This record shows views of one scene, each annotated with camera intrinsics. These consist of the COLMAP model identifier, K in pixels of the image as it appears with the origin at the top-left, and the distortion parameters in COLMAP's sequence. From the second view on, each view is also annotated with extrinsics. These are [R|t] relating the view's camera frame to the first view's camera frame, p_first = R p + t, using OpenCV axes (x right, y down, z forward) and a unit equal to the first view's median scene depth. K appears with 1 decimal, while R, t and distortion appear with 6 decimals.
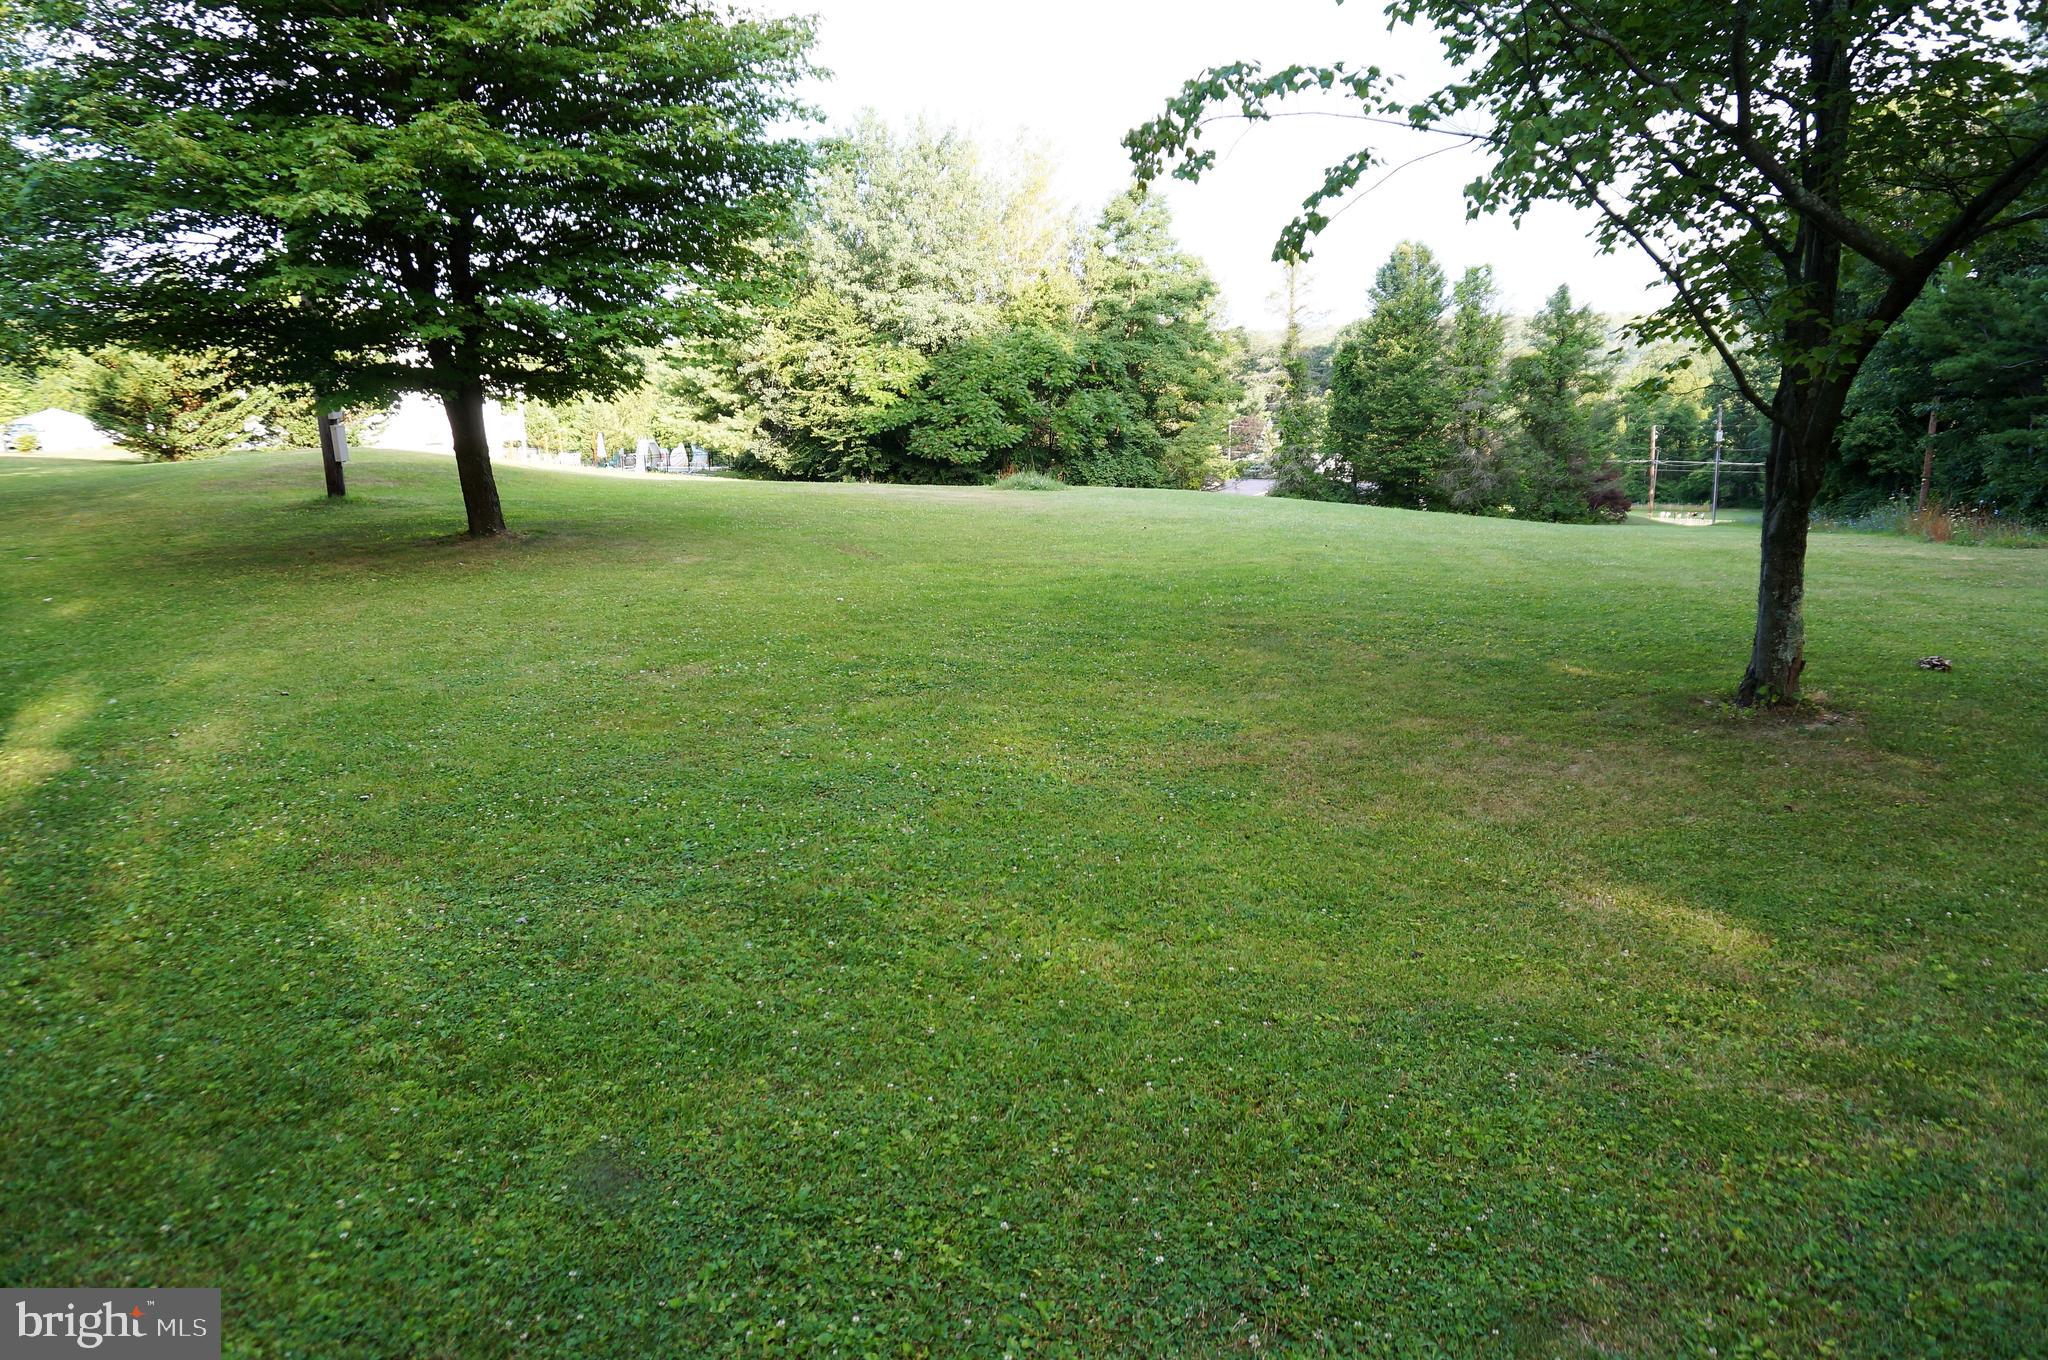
lens RADIAL K [[1379.7, 0, 1020.3], [0, 1379.7, 679.0], [0, 0, 1]] dist [-0.032630, 0.029141]
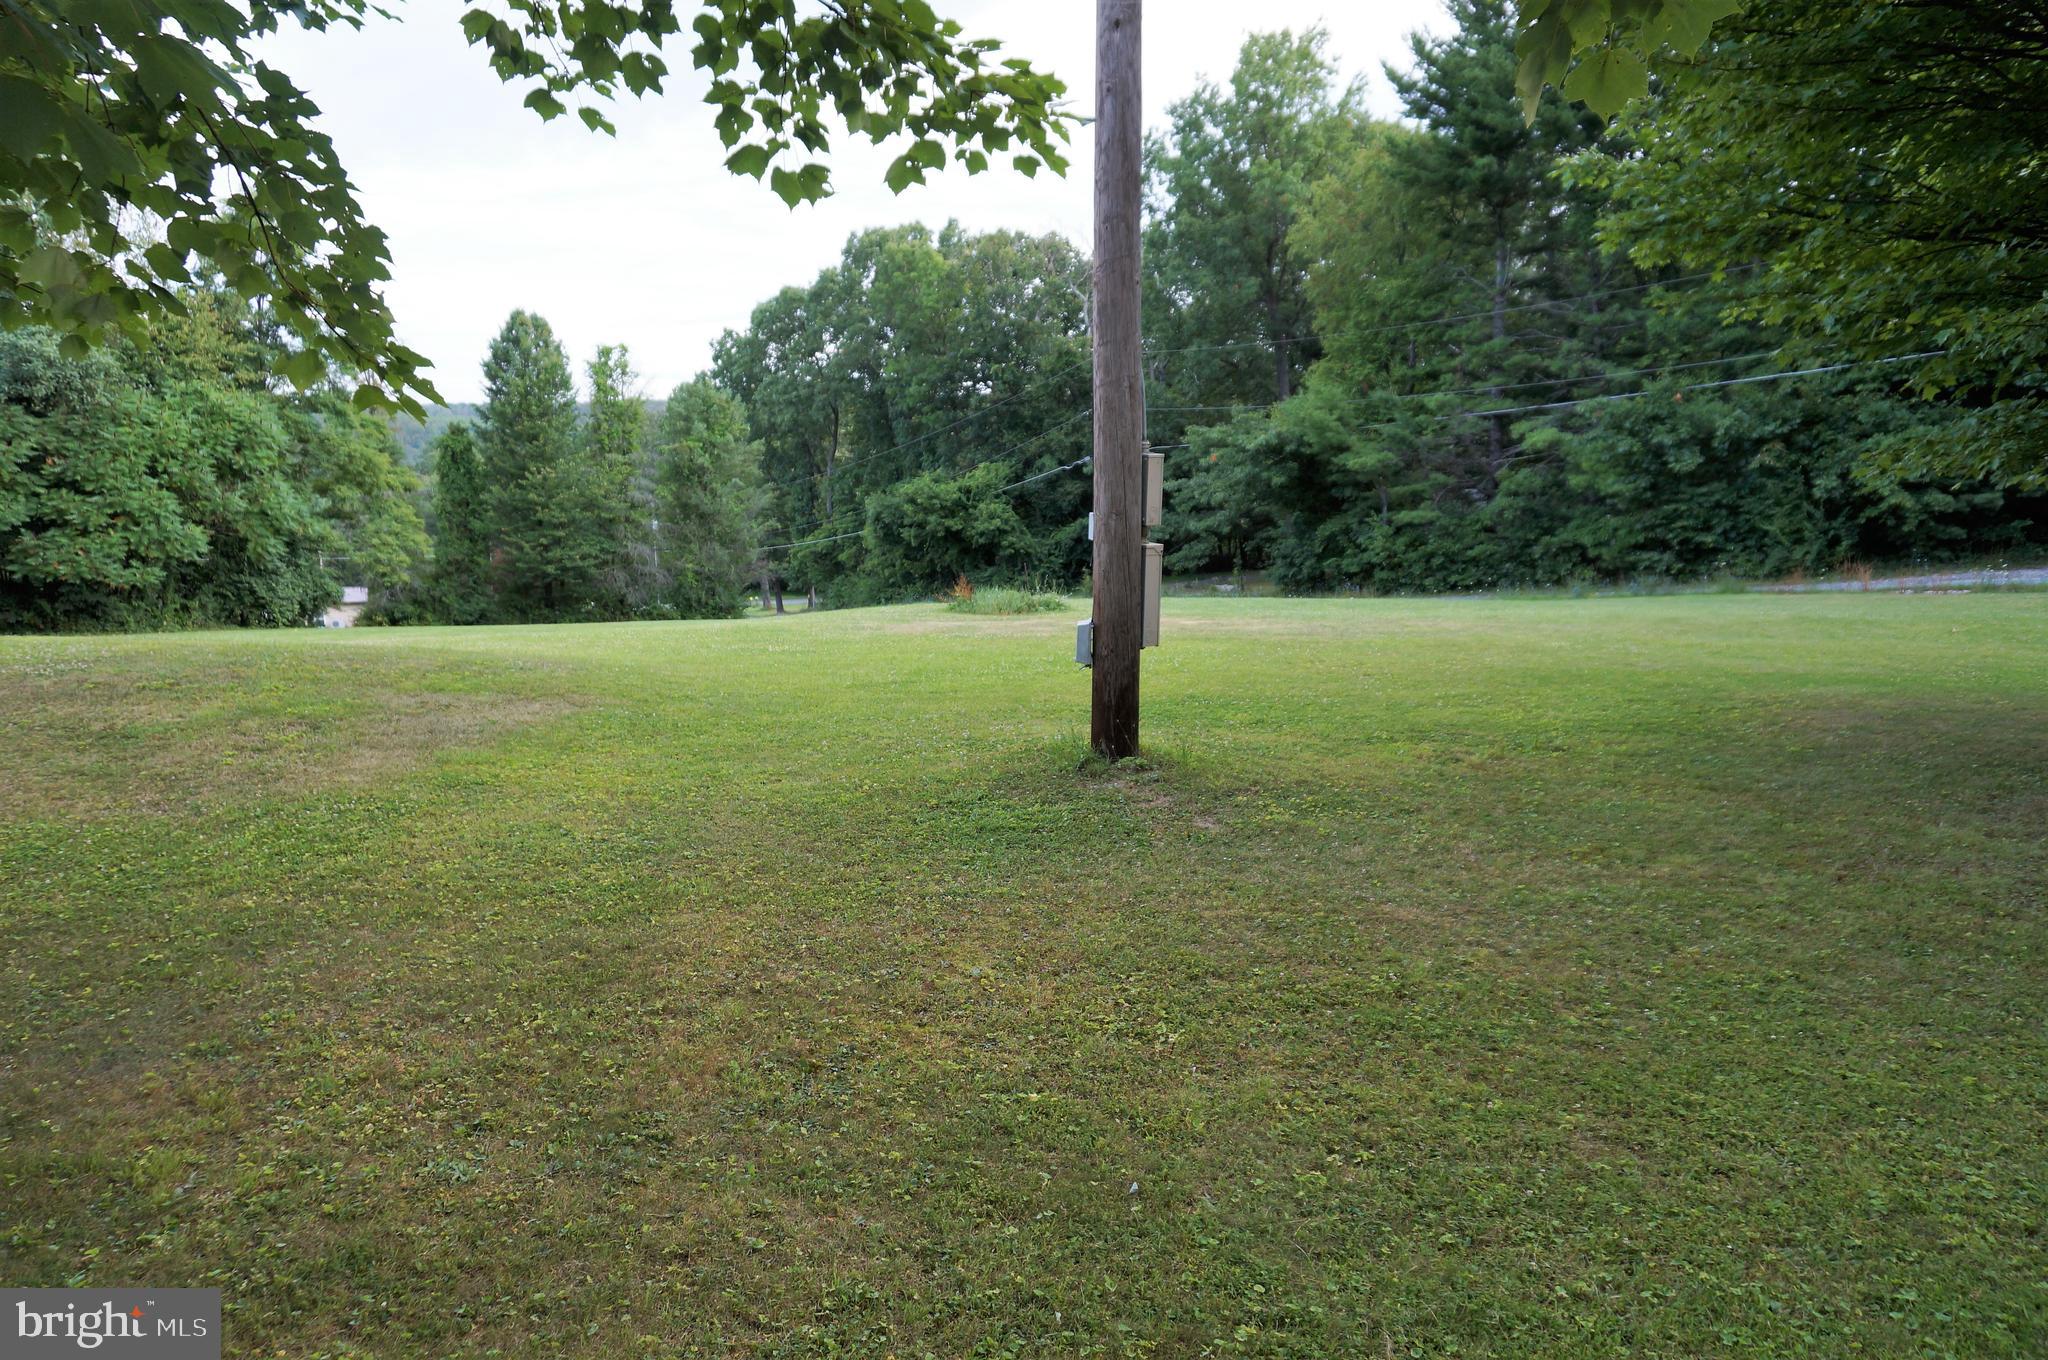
lens RADIAL K [[1379.2, 0, 1019.5], [0, 1379.2, 688.2], [0, 0, 1]] dist [-0.043883, 0.039579]
pose [[0.619406, -0.107678, 0.777652, -0.262079], [0.152813, 0.988140, 0.015107, -0.051832], [-0.770055, 0.109477, 0.628514, 0.265151]]
